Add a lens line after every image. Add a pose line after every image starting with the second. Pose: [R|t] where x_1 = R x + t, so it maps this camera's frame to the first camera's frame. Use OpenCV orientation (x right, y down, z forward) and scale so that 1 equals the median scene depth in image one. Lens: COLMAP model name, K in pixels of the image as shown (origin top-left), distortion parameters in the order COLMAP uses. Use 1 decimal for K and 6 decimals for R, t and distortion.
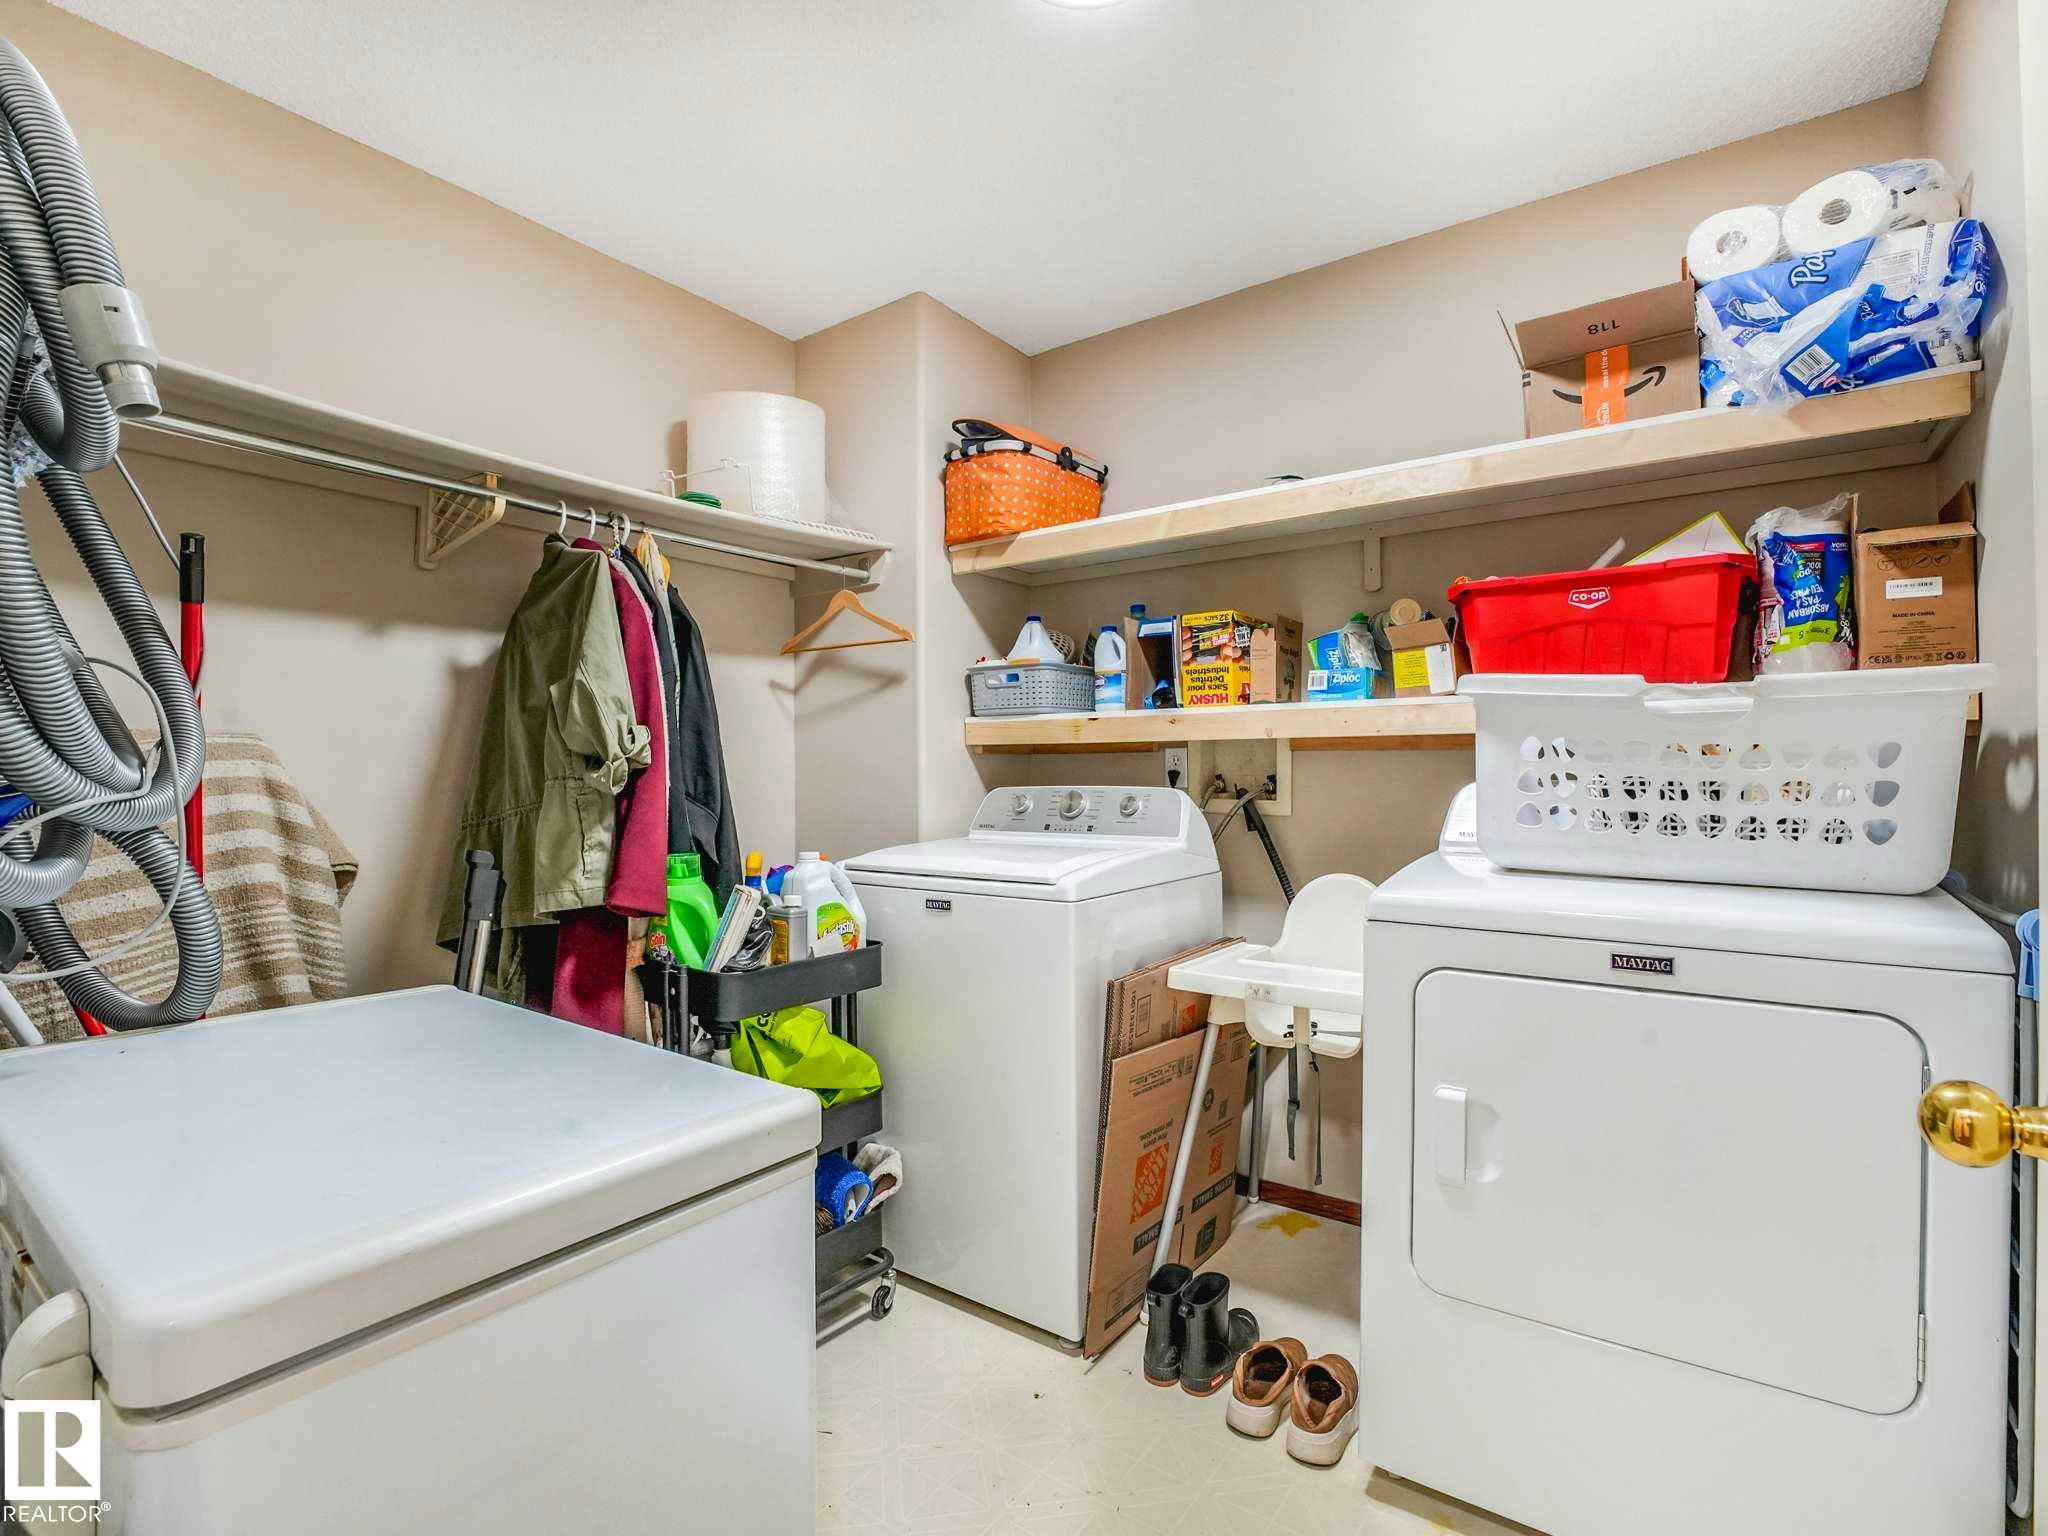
lens RADIAL K [[952.1, 0, 1043.3], [0, 952.1, 771.6], [0, 0, 1]] dist [-0.011071, 0.000583]
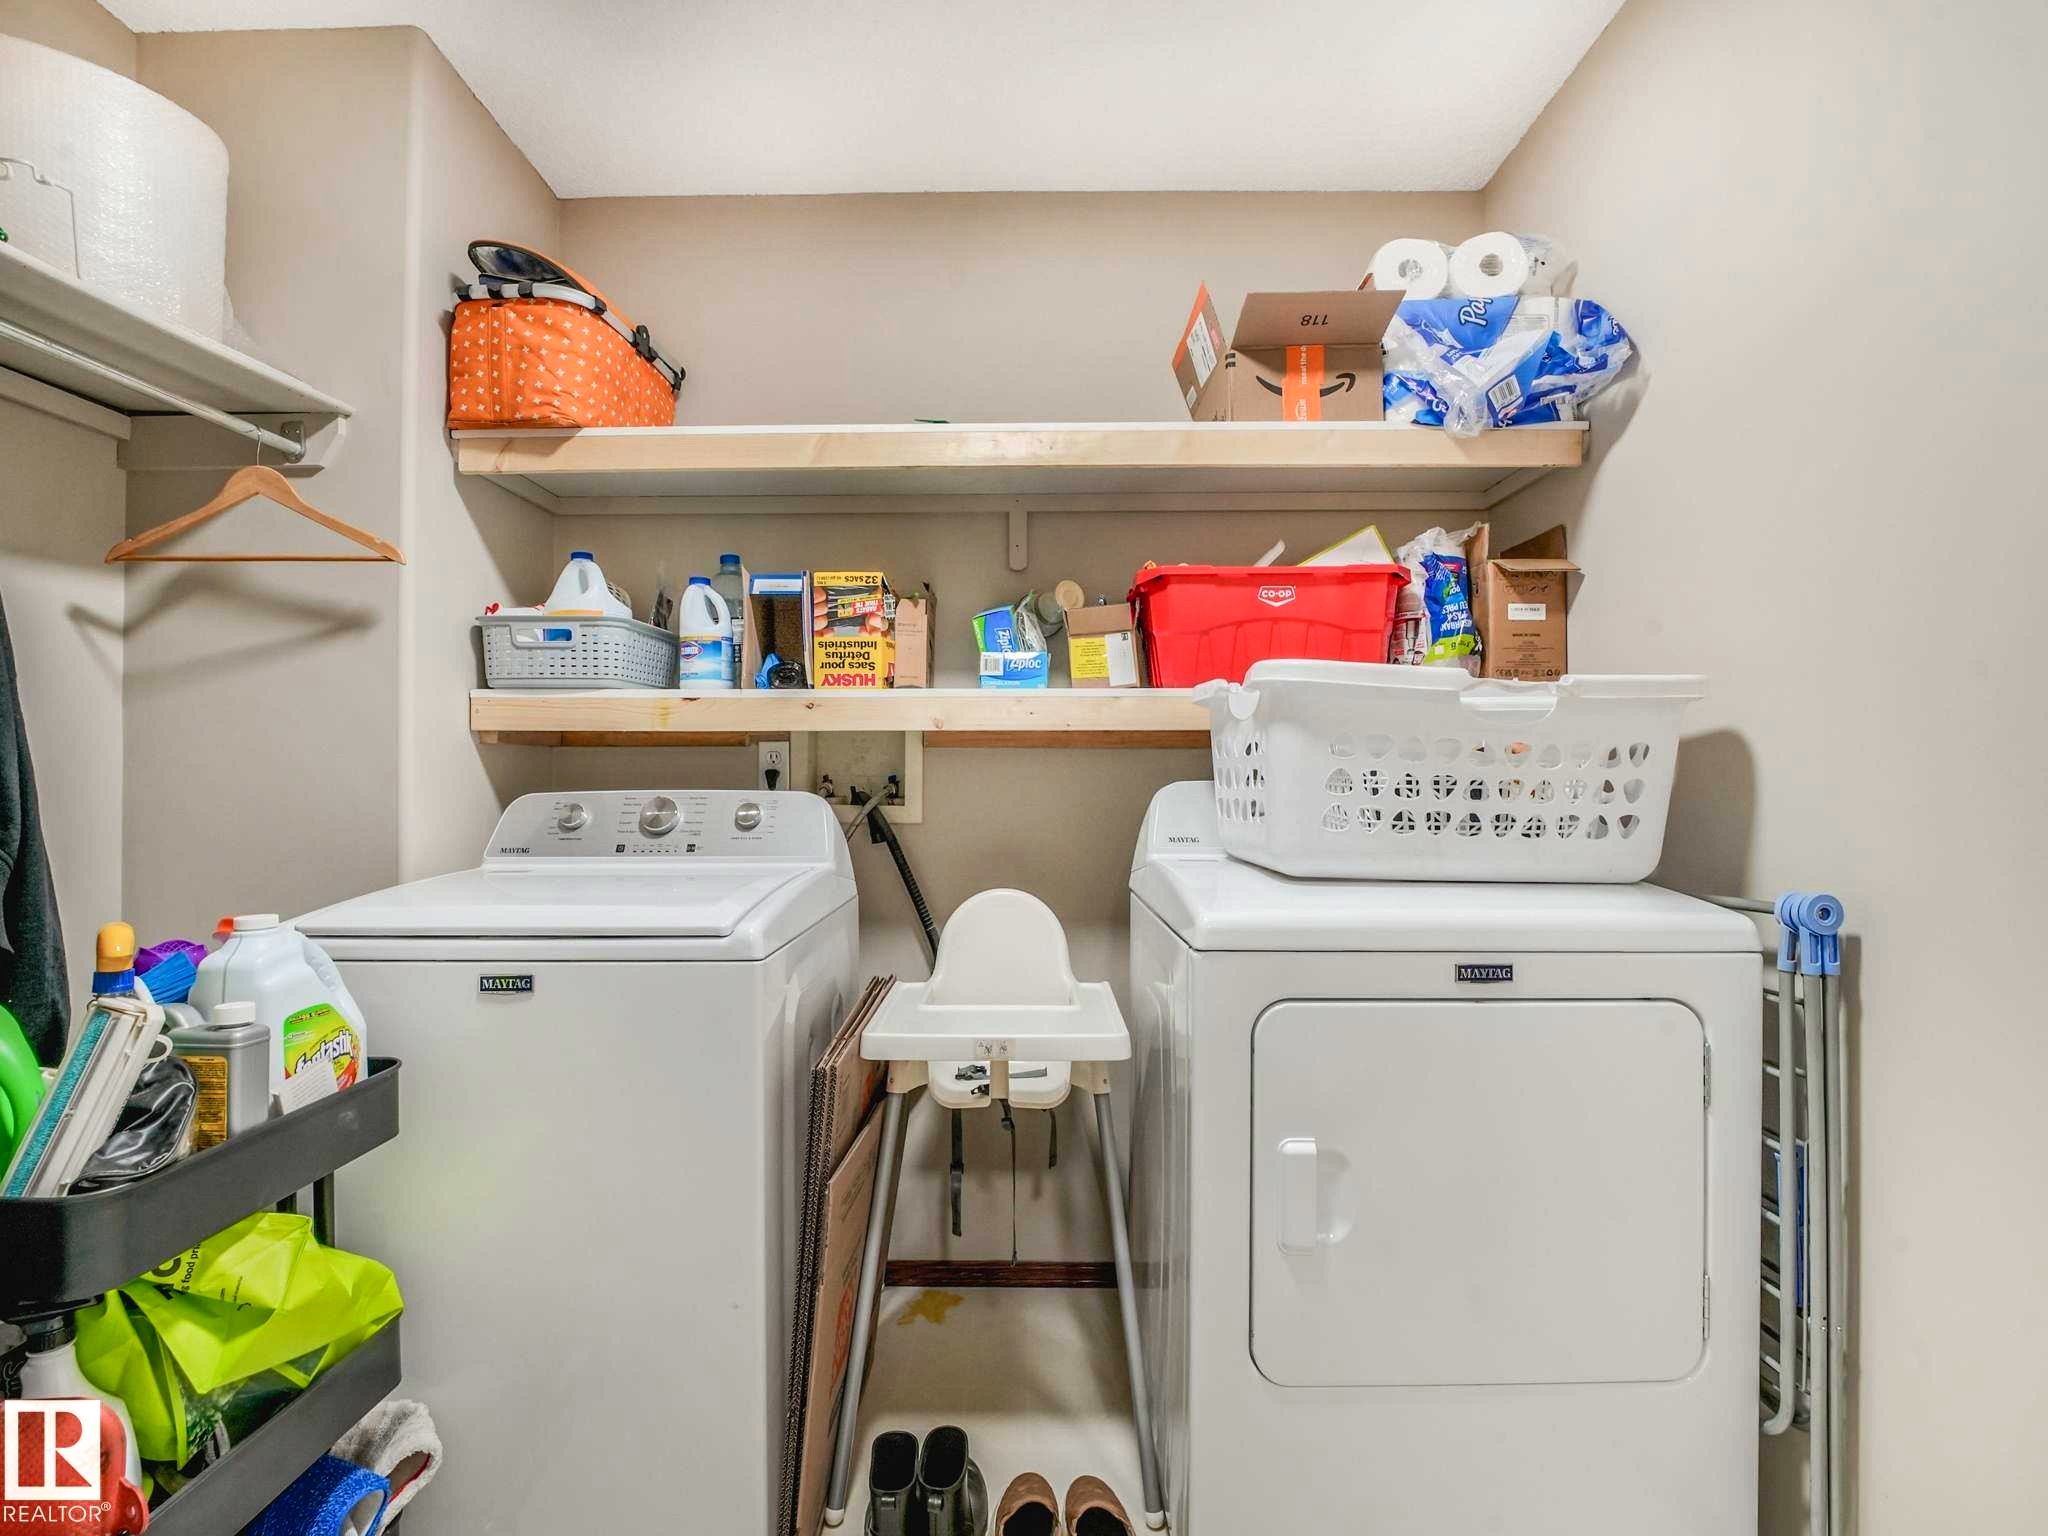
lens RADIAL K [[952.1, 0, 1013.9], [0, 952.1, 765.8], [0, 0, 1]] dist [-0.011071, 0.000583]
pose [[0.828169, 0.006872, 0.560437, -0.185666], [-0.001575, 0.999949, -0.009933, 0.003944], [-0.560477, 0.007343, 0.828138, 0.306382]]
